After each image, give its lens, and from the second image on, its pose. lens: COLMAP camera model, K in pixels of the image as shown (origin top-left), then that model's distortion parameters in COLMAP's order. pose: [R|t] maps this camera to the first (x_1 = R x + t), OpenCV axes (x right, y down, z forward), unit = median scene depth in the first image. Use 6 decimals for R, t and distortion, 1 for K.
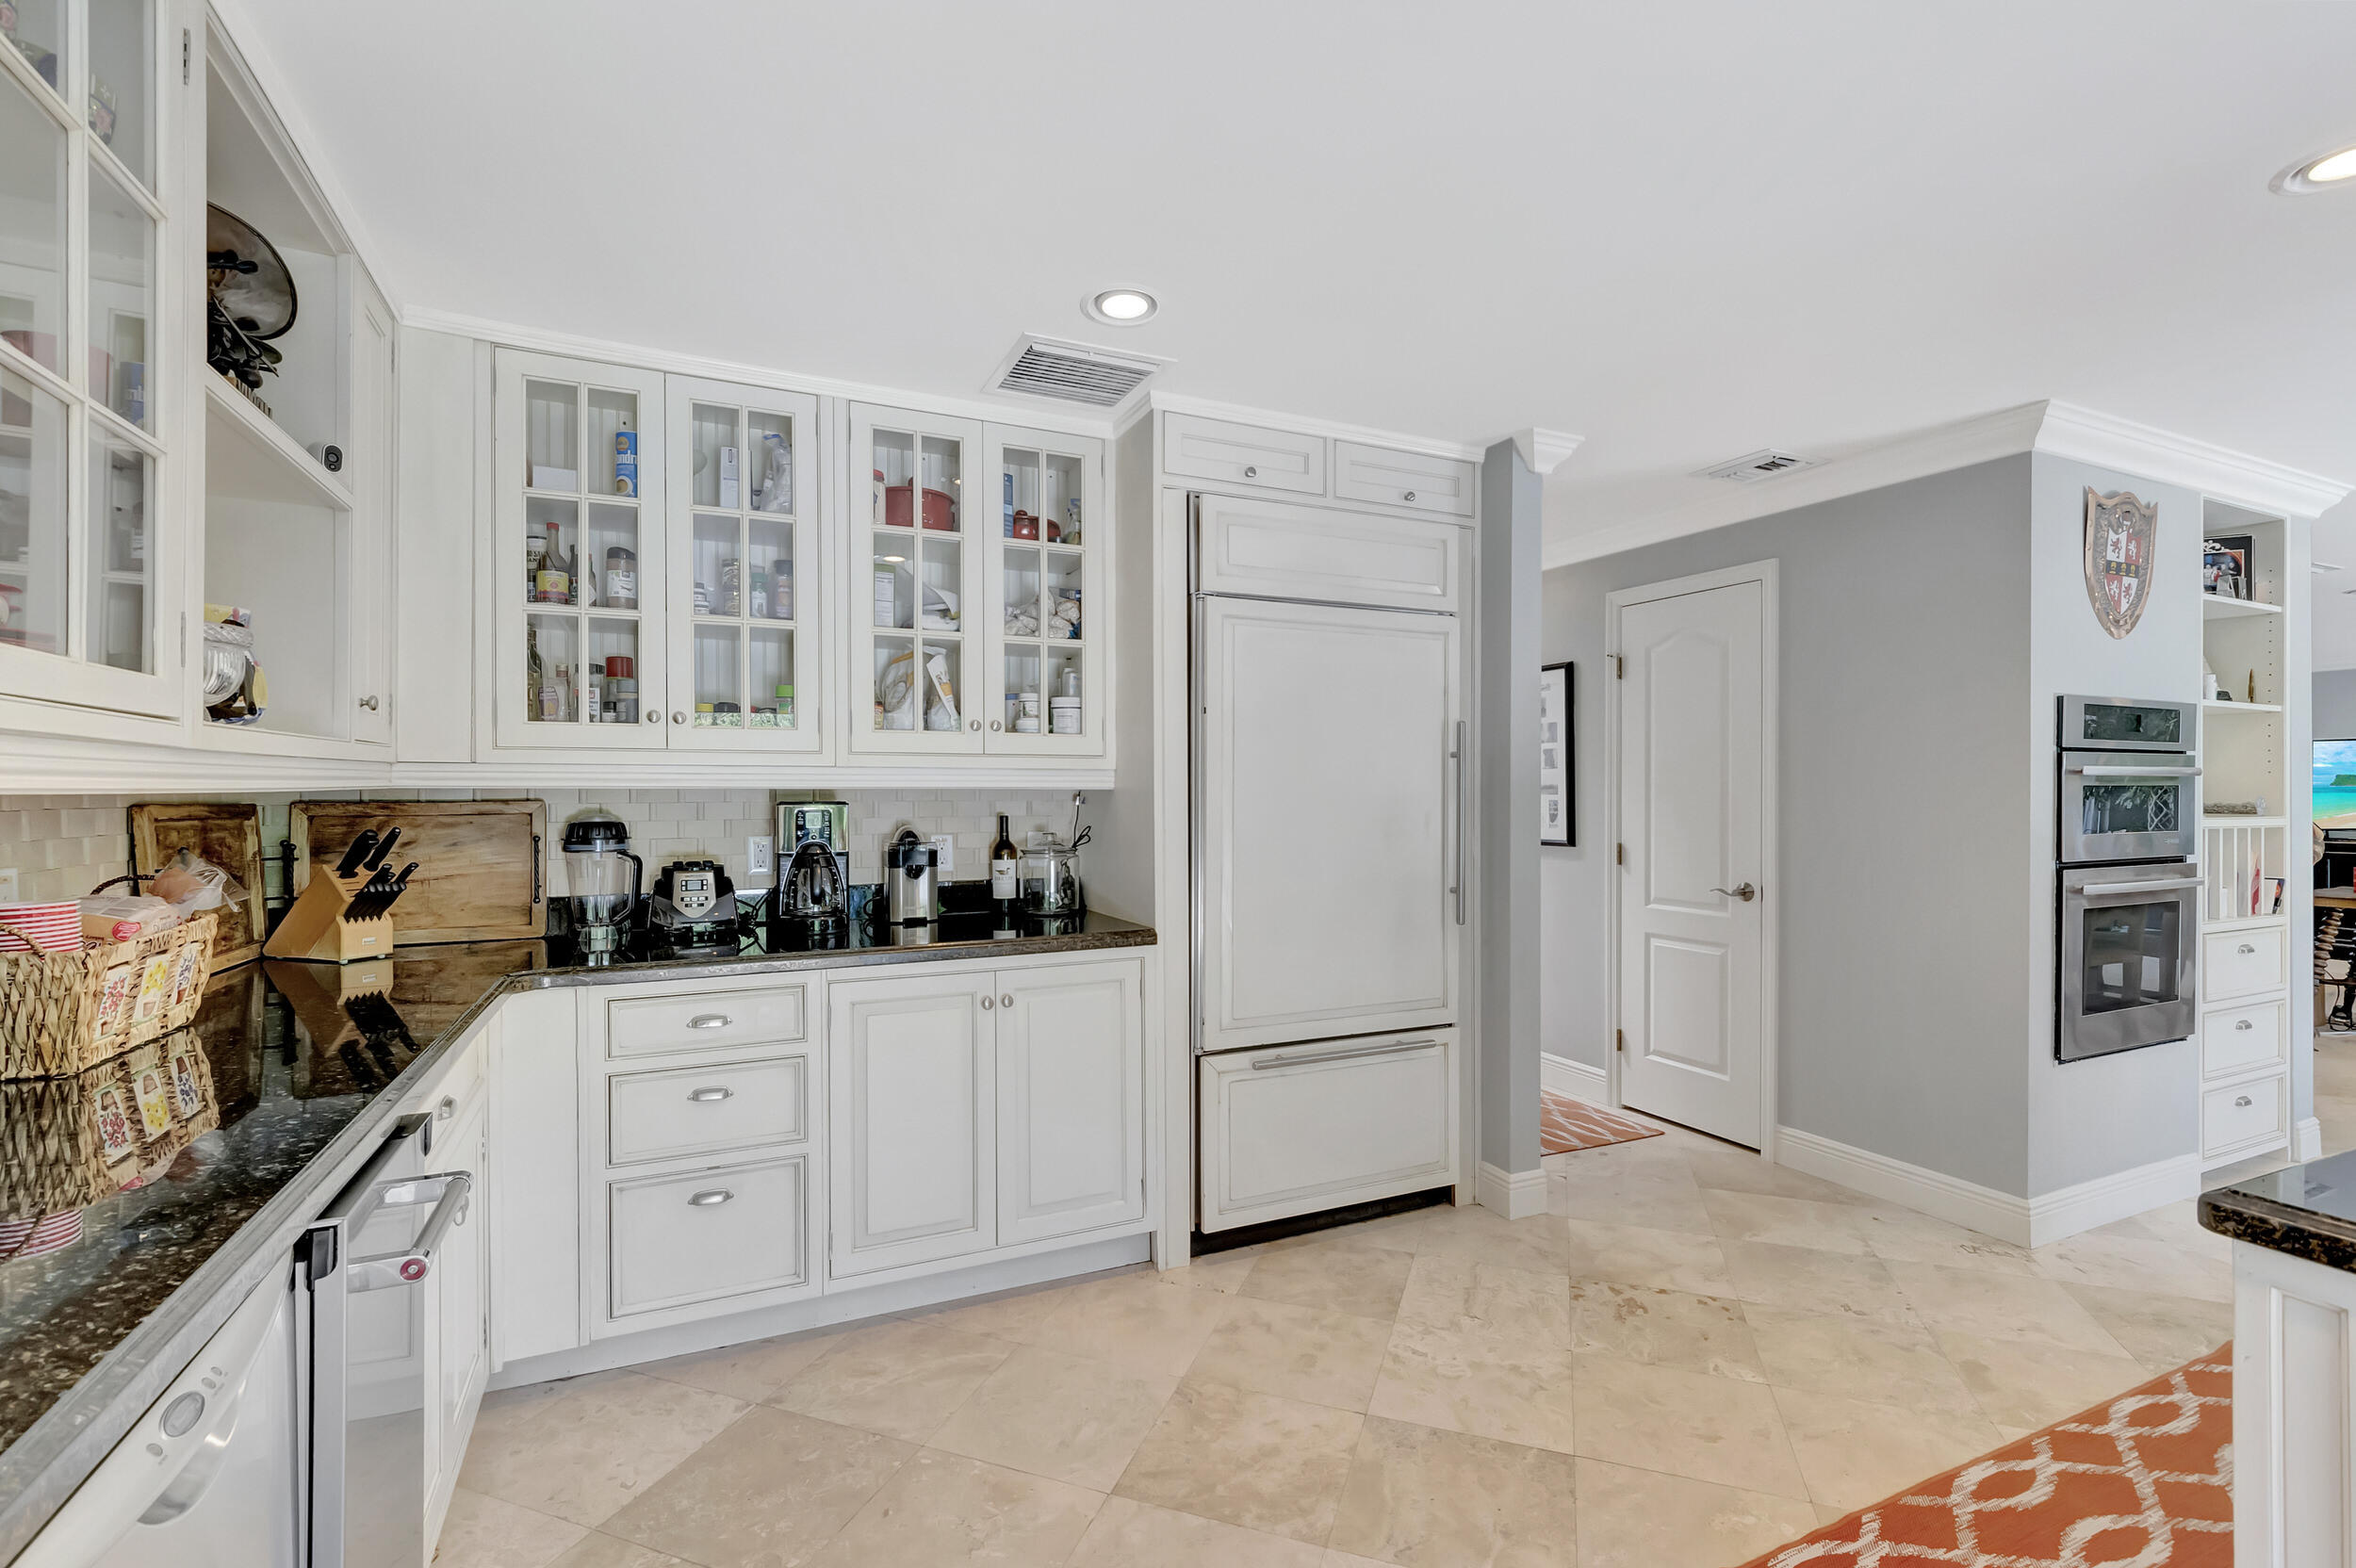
lens RADIAL K [[1033.9, 0, 1183.6], [0, 1033.9, 788.7], [0, 0, 1]] dist [-0.001883, -0.000796]
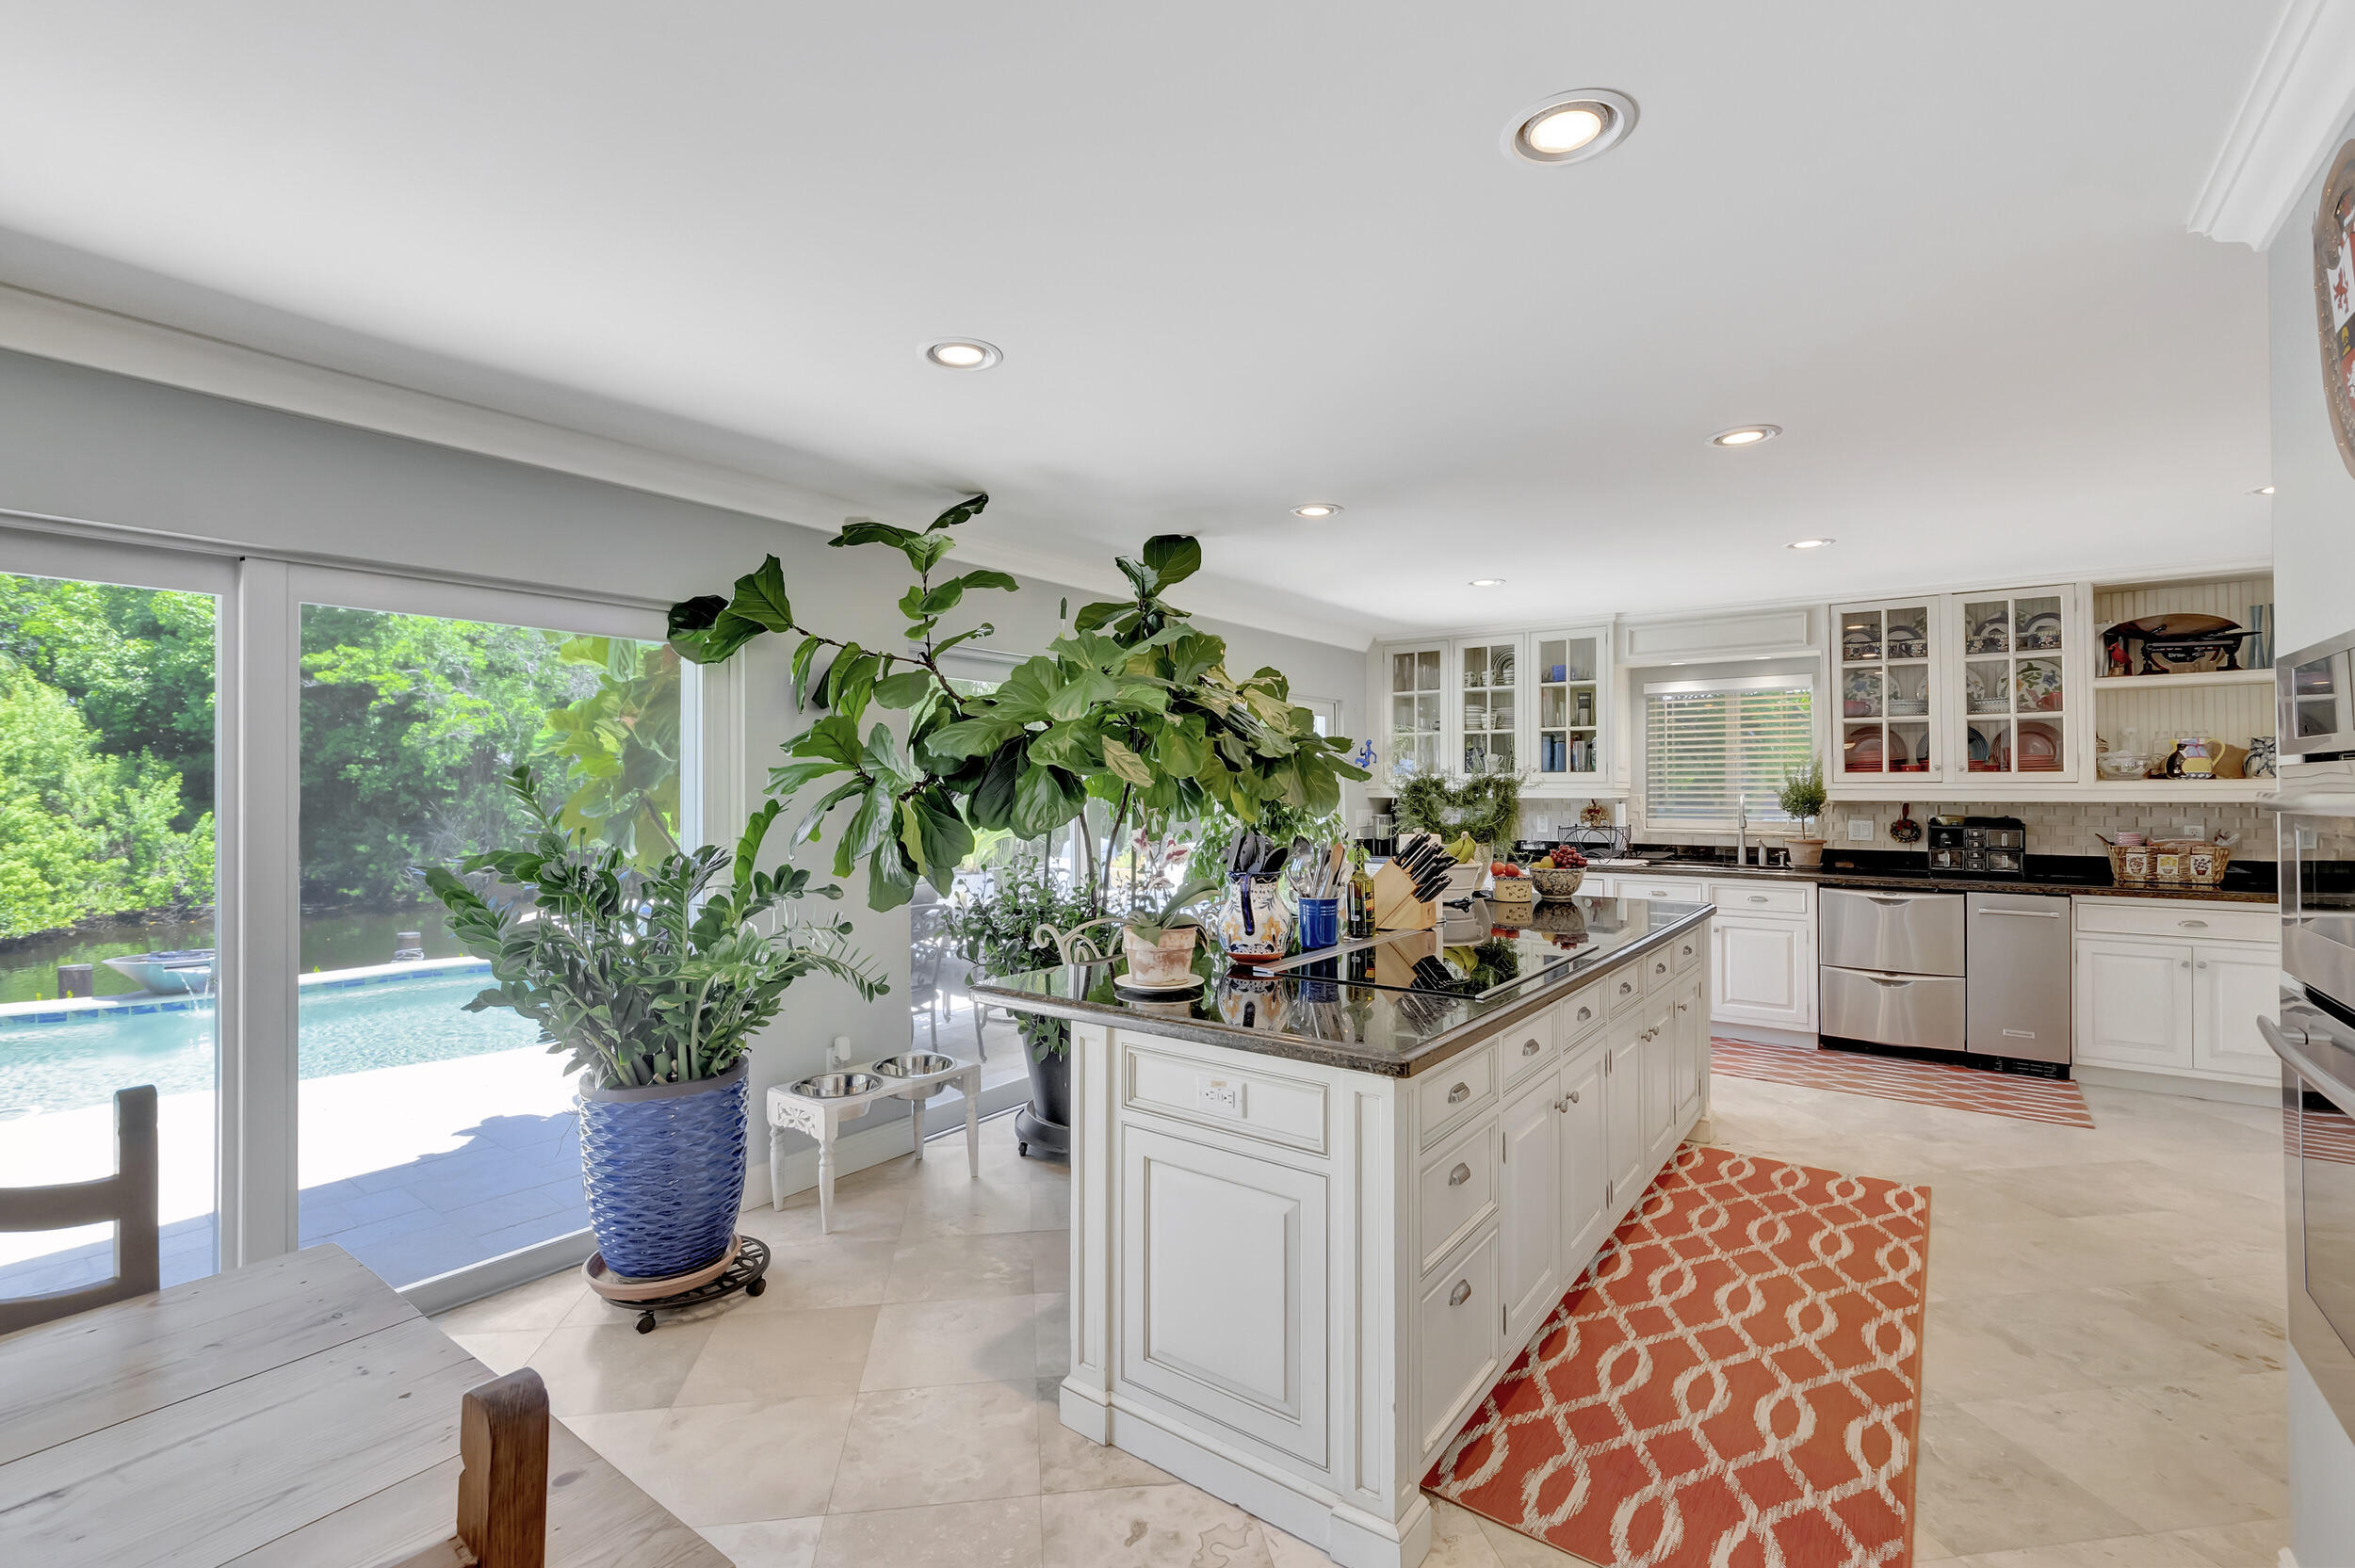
lens RADIAL K [[1033.3, 0, 1174.6], [0, 1033.3, 780.7], [0, 0, 1]] dist [-0.001883, -0.000796]
pose [[-0.878218, 0.001627, -0.478258, 2.320480], [0.007185, 0.999926, -0.009792, -0.038499], [0.478206, -0.012036, -0.878165, 1.719453]]
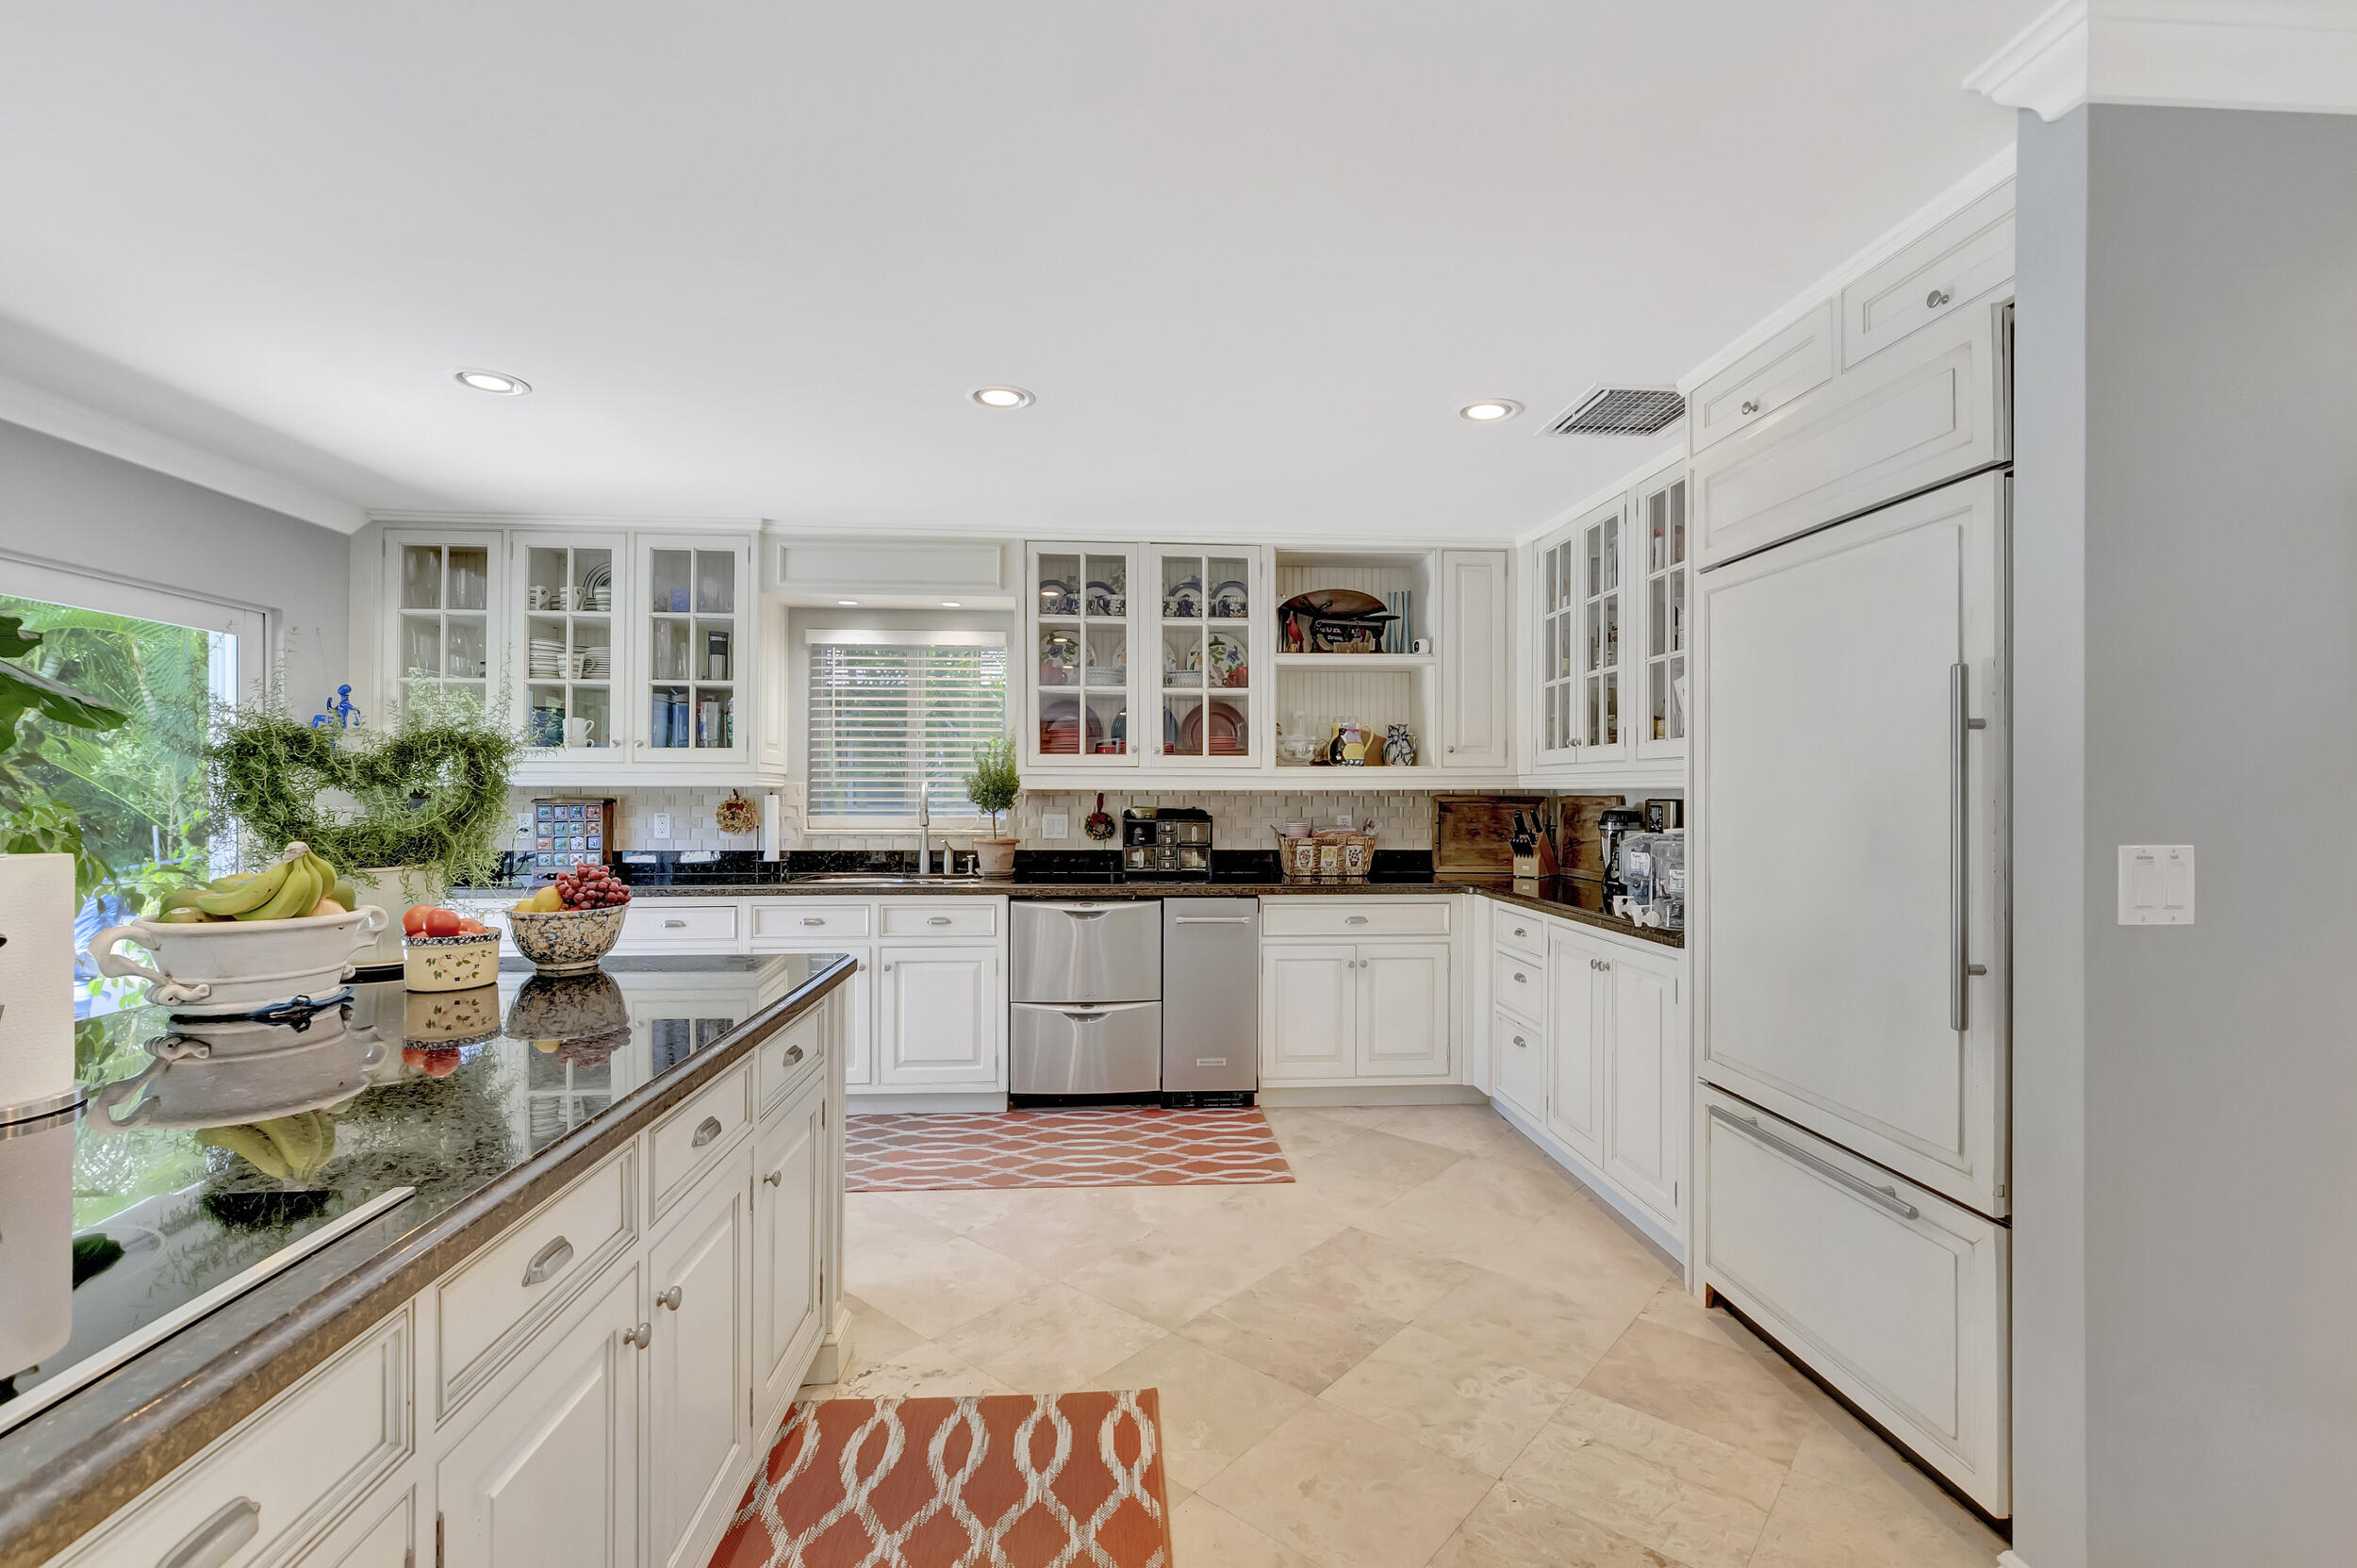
lens RADIAL K [[1034.4, 0, 1168.0], [0, 1034.4, 784.6], [0, 0, 1]] dist [-0.001883, -0.000796]
pose [[-0.357553, -0.005103, -0.933879, 1.420893], [0.001900, 0.999979, -0.006192, 0.003230], [0.933891, -0.003988, -0.357536, 1.214535]]
